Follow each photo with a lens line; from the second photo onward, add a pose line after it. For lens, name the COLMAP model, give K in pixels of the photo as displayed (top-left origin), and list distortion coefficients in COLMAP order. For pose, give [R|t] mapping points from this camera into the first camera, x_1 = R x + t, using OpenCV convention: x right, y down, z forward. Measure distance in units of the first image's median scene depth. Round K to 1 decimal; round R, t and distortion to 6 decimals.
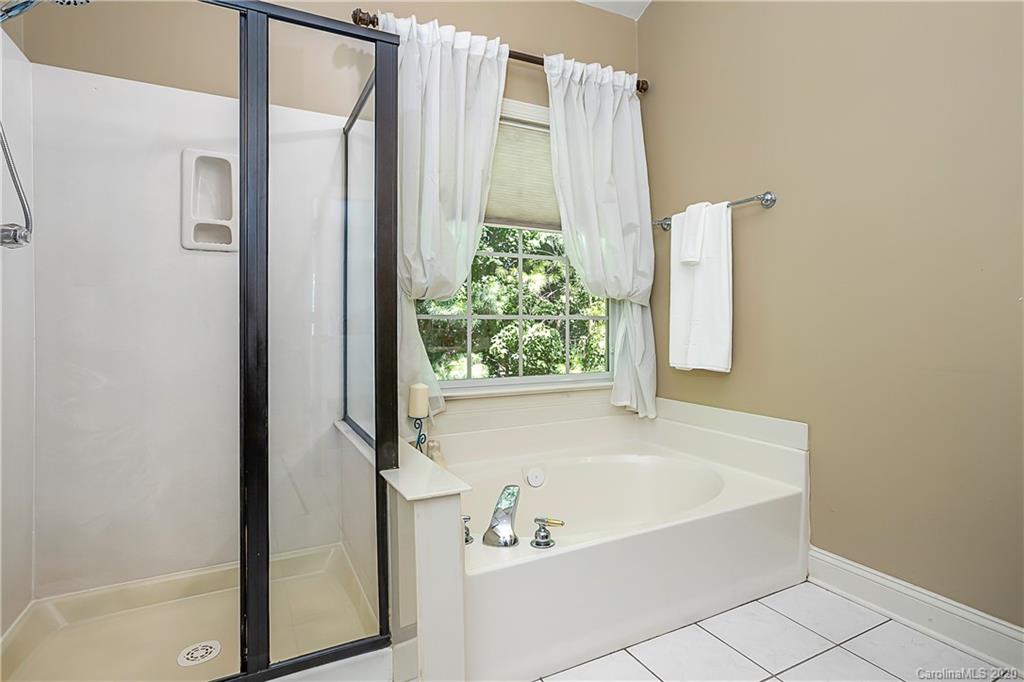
lens RADIAL K [[533.8, 0, 525.8], [0, 533.8, 332.7], [0, 0, 1]] dist [-0.002752, 0.004147]
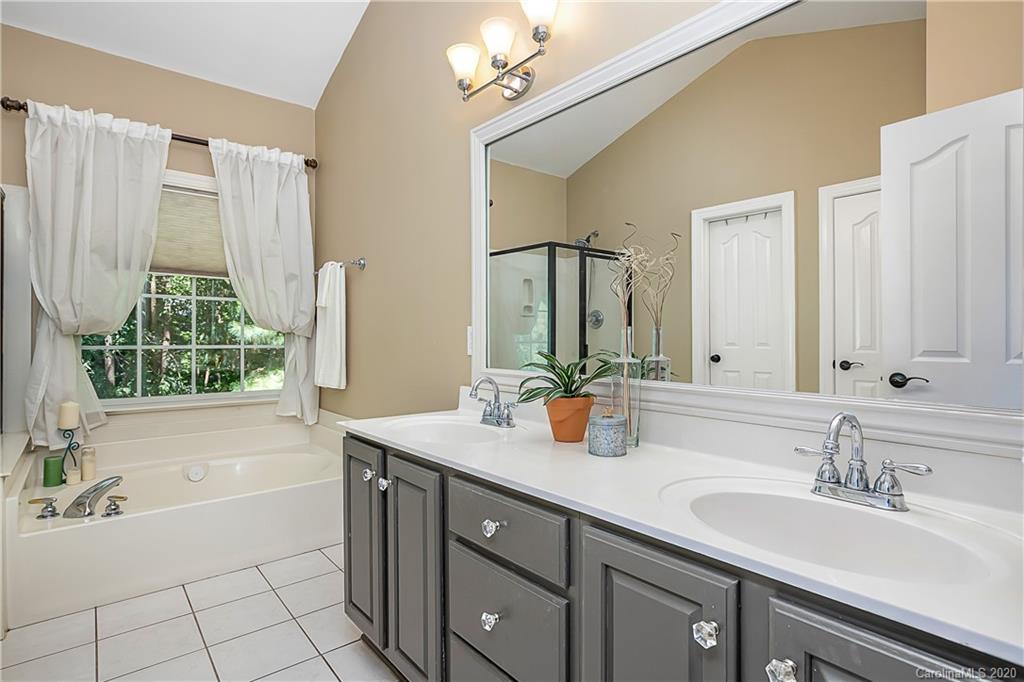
lens RADIAL K [[533.8, 0, 544.3], [0, 533.8, 351.2], [0, 0, 1]] dist [-0.002752, 0.004147]
pose [[0.979178, -0.001177, 0.202998, 0.551623], [-0.000852, 0.999951, 0.009908, -0.032844], [-0.203000, -0.009874, 0.979129, -0.392730]]
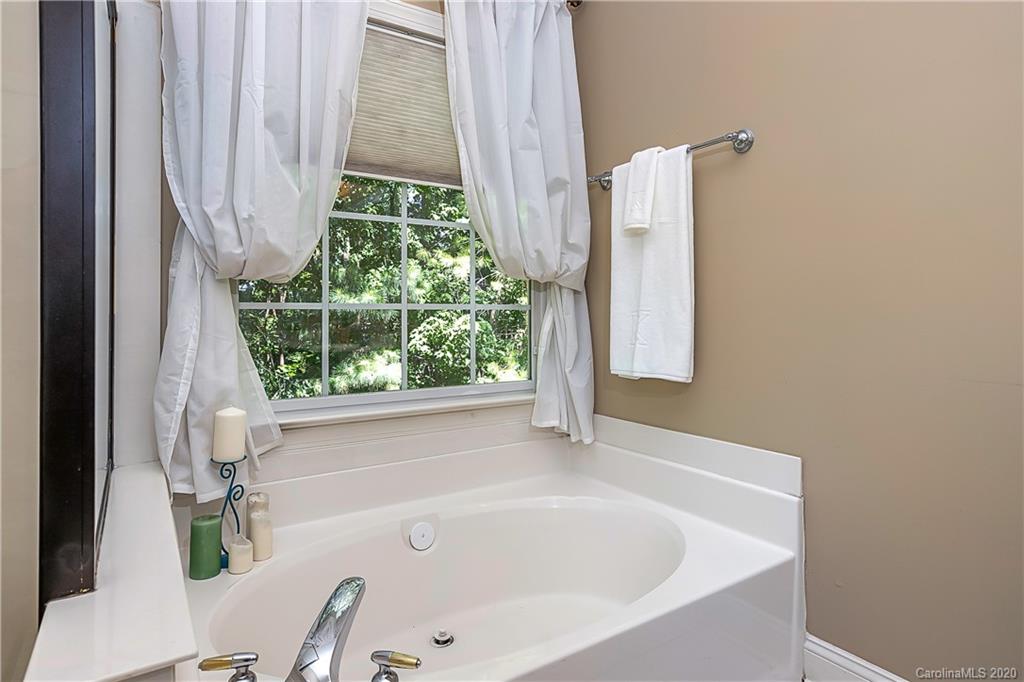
lens RADIAL K [[569.4, 0, 528.6], [0, 569.4, 323.5], [0, 0, 1]] dist [0.002951, 0.002671]
pose [[0.994833, -0.004388, 0.101426, 0.079282], [0.004589, 0.999988, -0.001751, -0.004407], [-0.101418, 0.002208, 0.994841, 0.236109]]
